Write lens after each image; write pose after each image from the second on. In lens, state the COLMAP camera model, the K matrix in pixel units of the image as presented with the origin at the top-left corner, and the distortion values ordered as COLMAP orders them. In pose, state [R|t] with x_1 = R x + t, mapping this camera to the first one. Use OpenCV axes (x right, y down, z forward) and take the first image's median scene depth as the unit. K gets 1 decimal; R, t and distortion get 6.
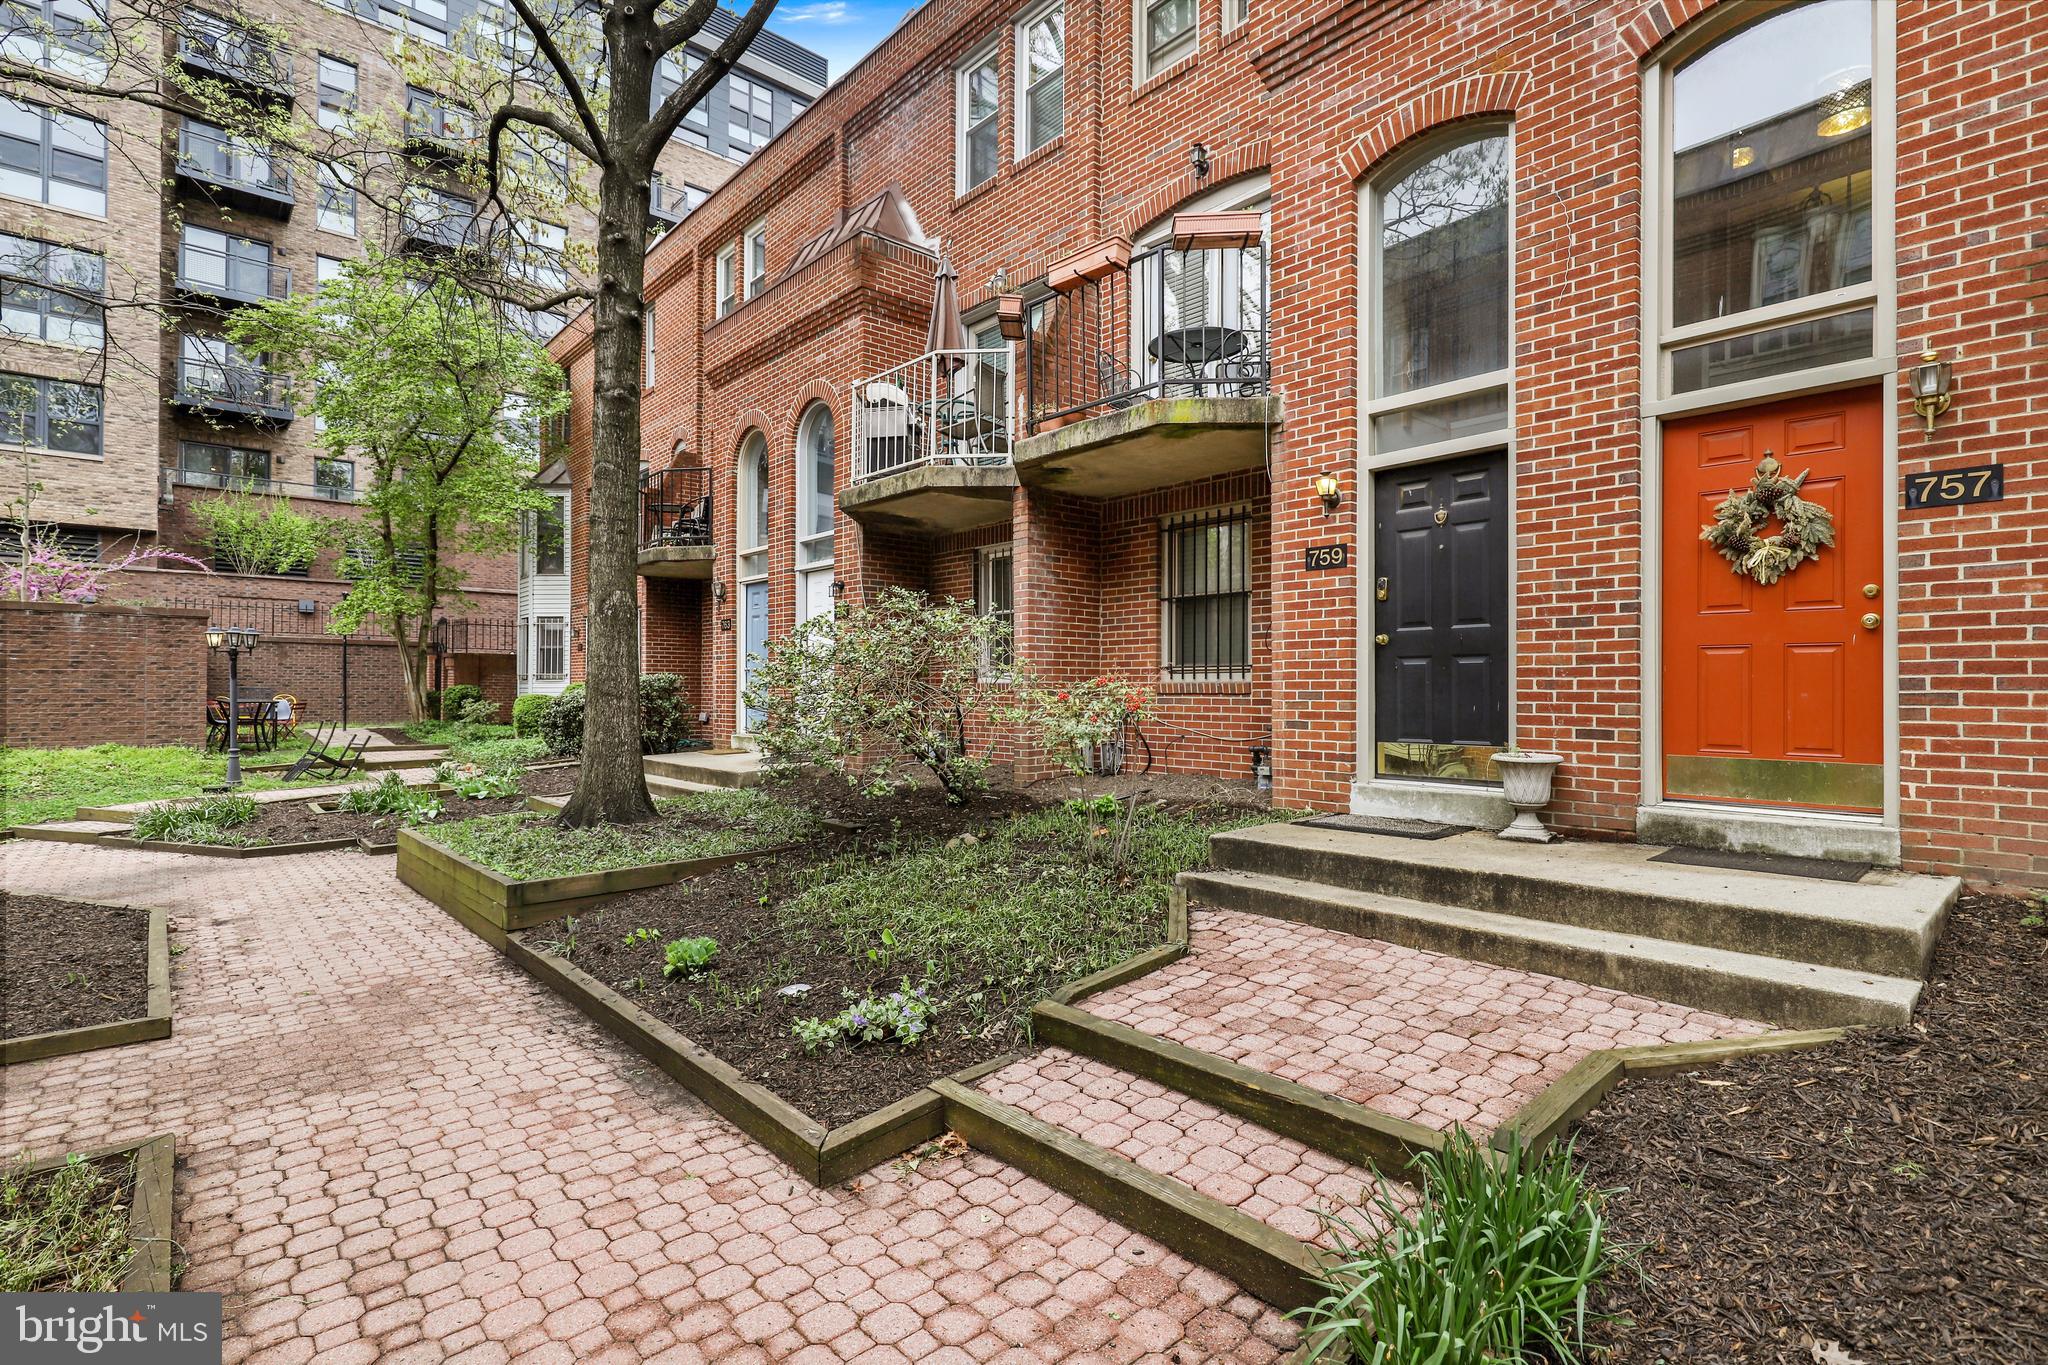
lens RADIAL K [[970.4, 0, 1024.0], [0, 970.4, 682.5], [0, 0, 1]] dist [0.001232, -0.000823]
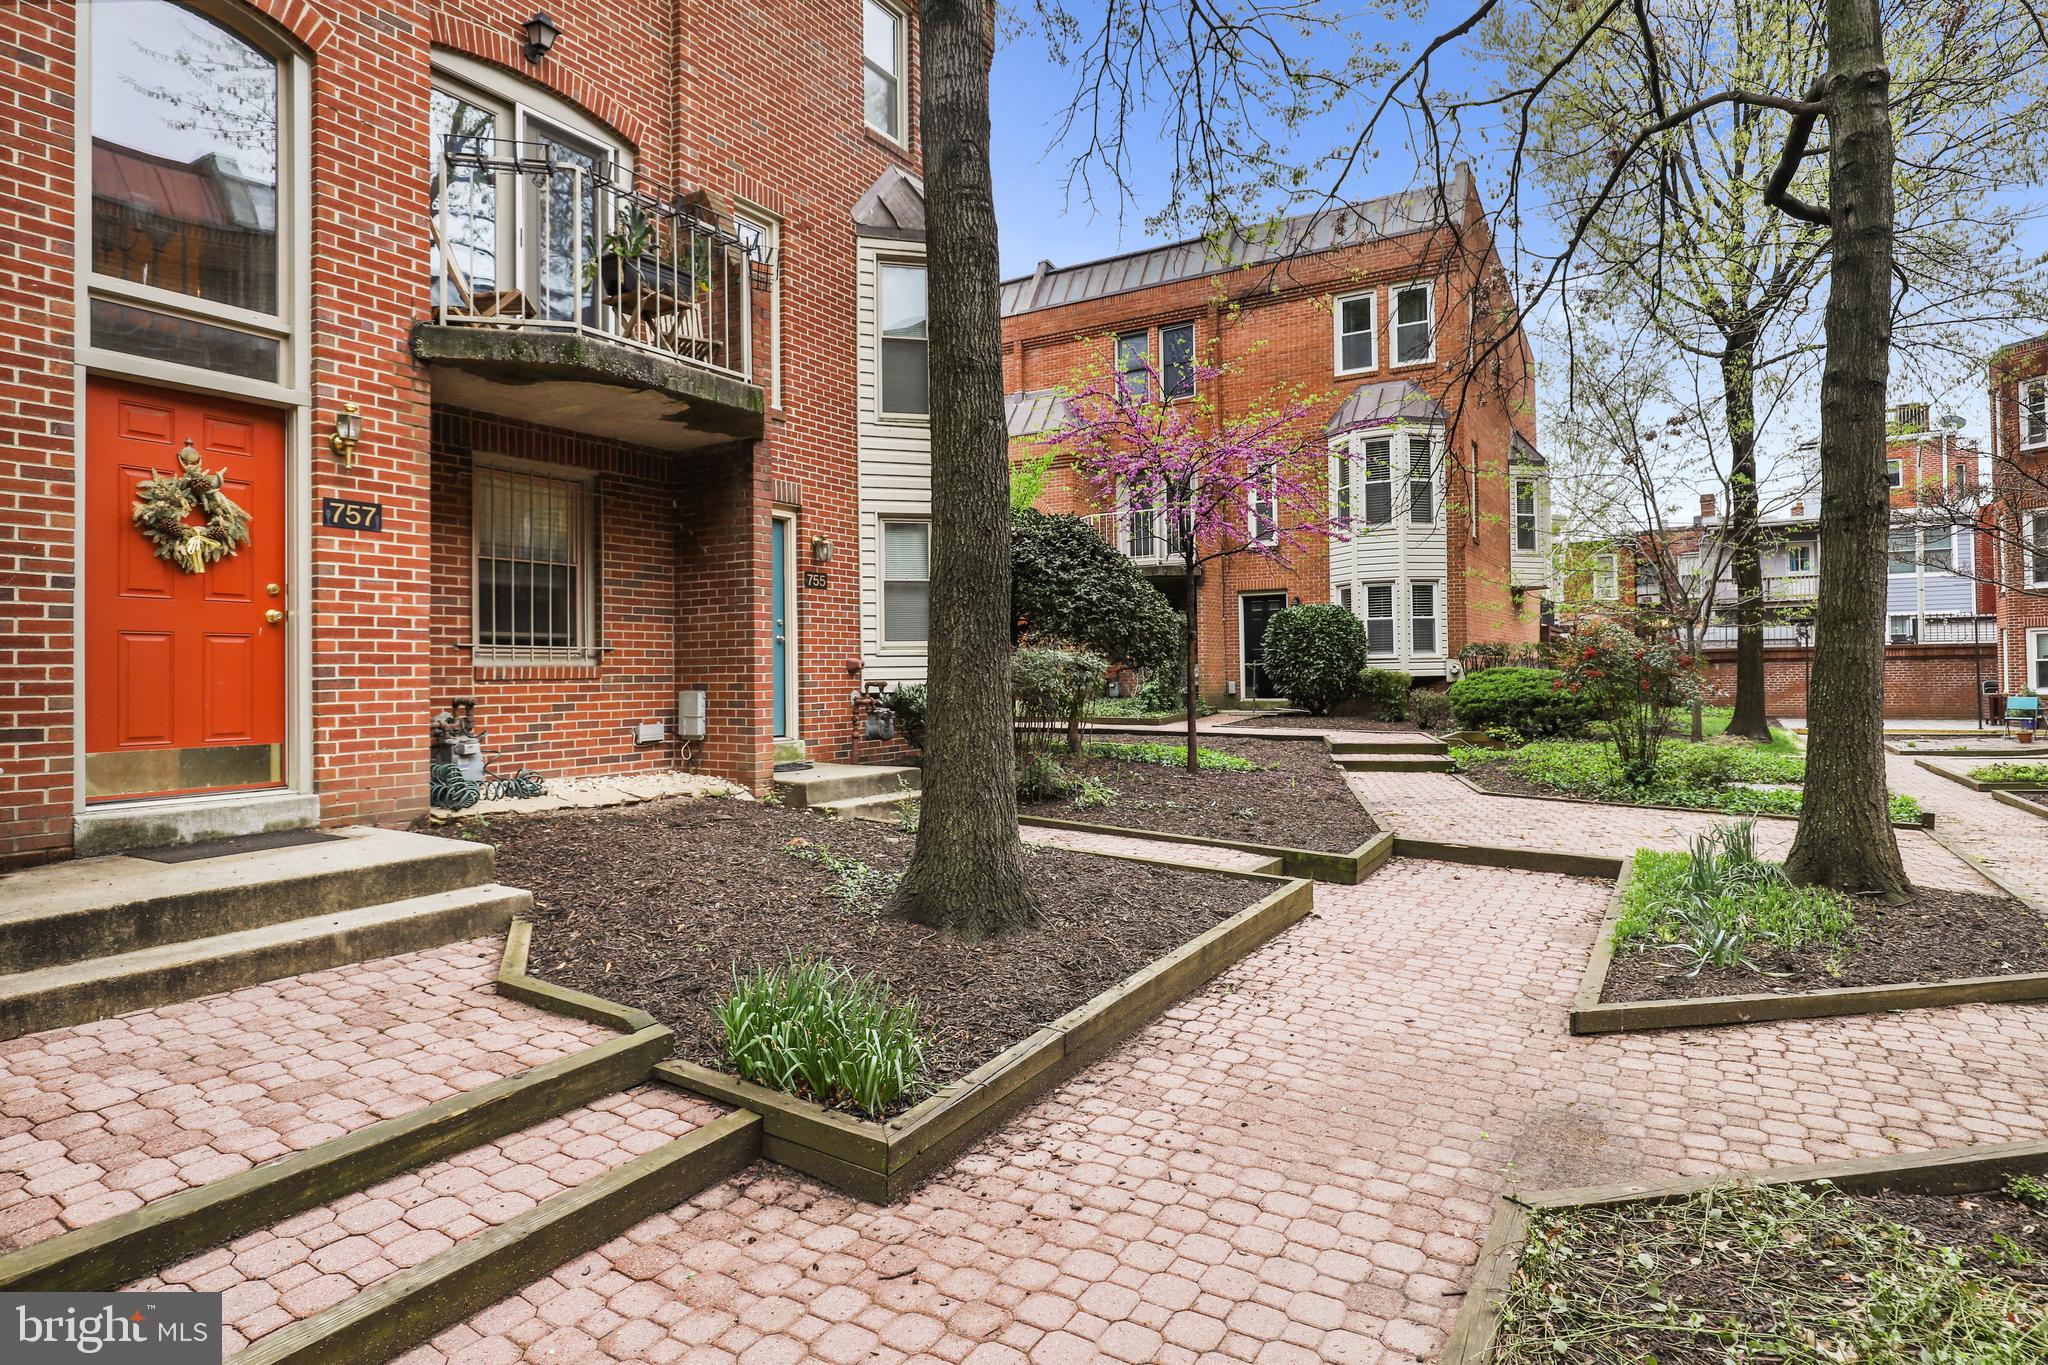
lens RADIAL K [[1115.6, 0, 1035.9], [0, 1115.6, 655.2], [0, 0, 1]] dist [-0.001047, -0.000243]
pose [[-0.295779, 0.016066, 0.955121, -0.457606], [0.004527, 0.999871, -0.015417, 0.004197], [-0.955246, -0.000236, -0.295813, 0.393557]]
